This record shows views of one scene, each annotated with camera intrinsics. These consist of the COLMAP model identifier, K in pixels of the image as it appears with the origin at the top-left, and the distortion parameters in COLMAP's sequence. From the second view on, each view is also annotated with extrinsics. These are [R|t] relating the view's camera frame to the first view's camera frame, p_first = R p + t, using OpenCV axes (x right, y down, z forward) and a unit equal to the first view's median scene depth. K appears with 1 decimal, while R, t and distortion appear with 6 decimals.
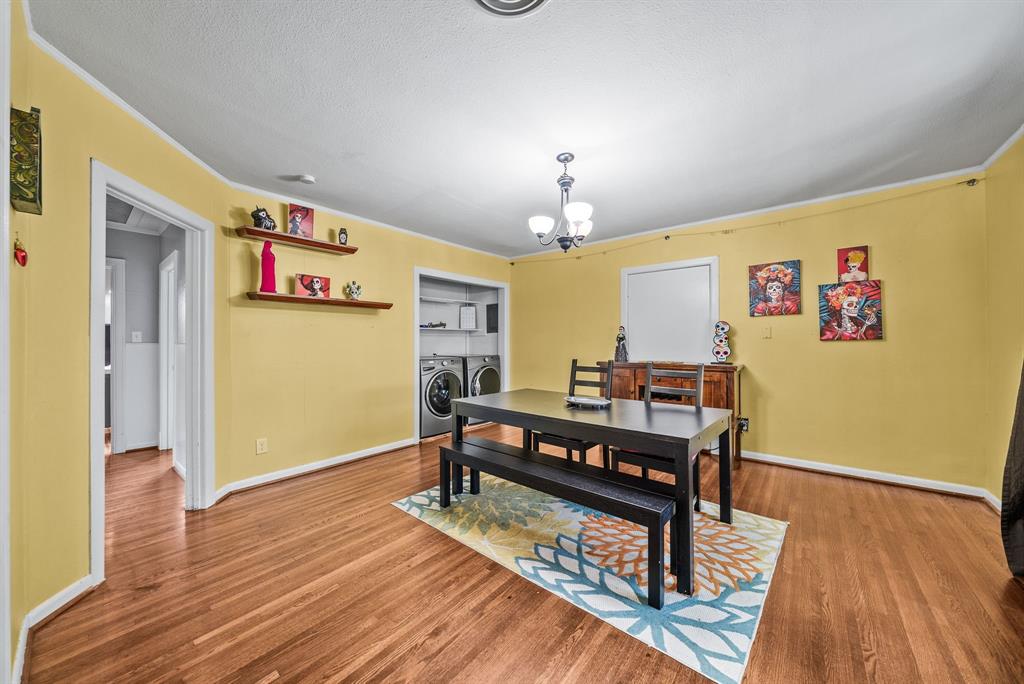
lens RADIAL K [[364.1, 0, 513.5], [0, 364.1, 339.5], [0, 0, 1]] dist [0.000620, 0.000030]
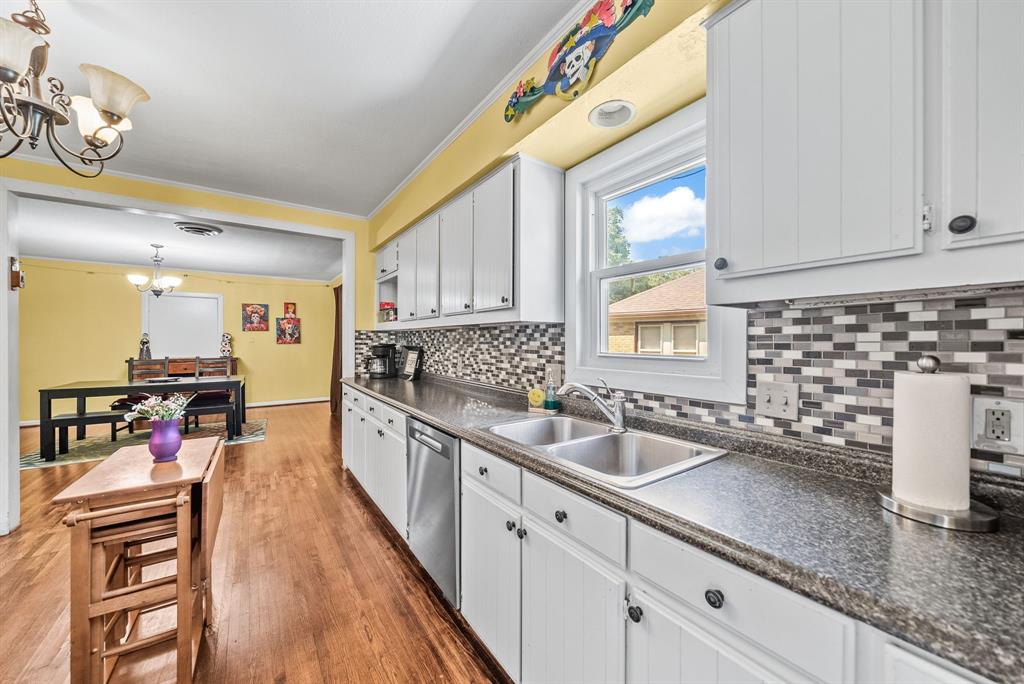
lens RADIAL K [[364.1, 0, 513.5], [0, 364.1, 339.5], [0, 0, 1]] dist [0.000620, 0.000030]
pose [[0.261651, 0.003965, 0.965154, -0.827991], [-0.007963, 0.999966, -0.001950, -0.027799], [-0.965130, -0.007175, 0.261674, -0.870594]]
